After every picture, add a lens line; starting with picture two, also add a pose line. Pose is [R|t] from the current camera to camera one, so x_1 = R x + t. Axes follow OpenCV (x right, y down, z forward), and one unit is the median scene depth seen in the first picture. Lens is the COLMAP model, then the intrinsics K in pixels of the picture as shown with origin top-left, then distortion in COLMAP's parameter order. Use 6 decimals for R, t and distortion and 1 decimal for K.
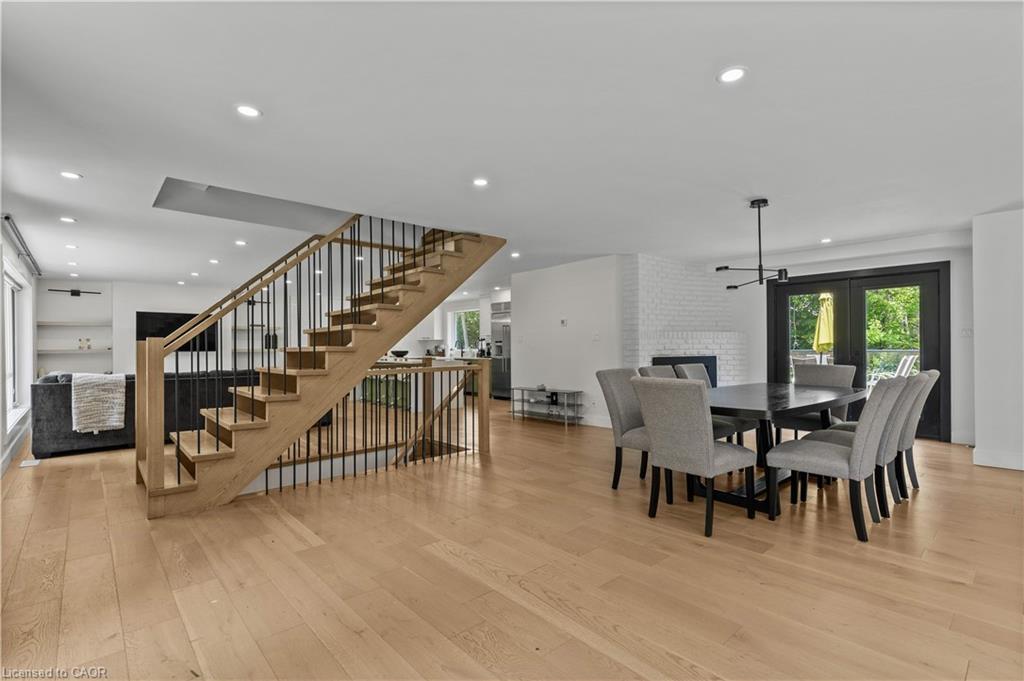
lens RADIAL K [[482.9, 0, 512.0], [0, 482.9, 340.5], [0, 0, 1]] dist [-0.001270, -0.000328]
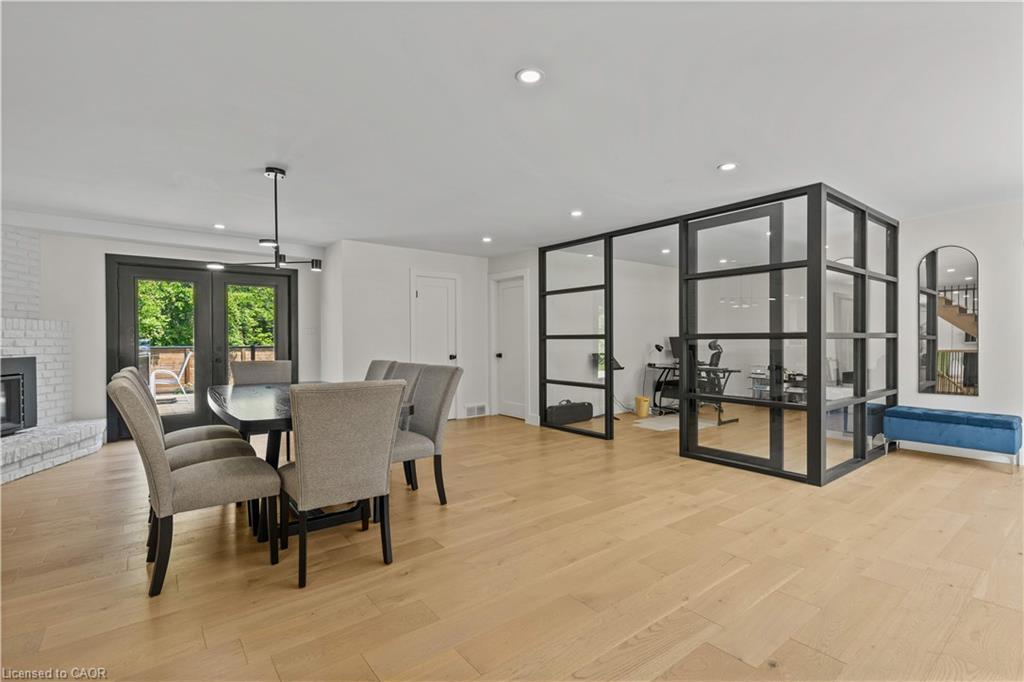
lens RADIAL K [[474.8, 0, 515.0], [0, 474.8, 343.0], [0, 0, 1]] dist [0.007006, 0.000105]
pose [[0.054751, -0.002955, 0.998496, -0.408058], [-0.010354, 0.999940, 0.003527, 0.009828], [-0.998446, -0.010532, 0.054717, 0.711487]]
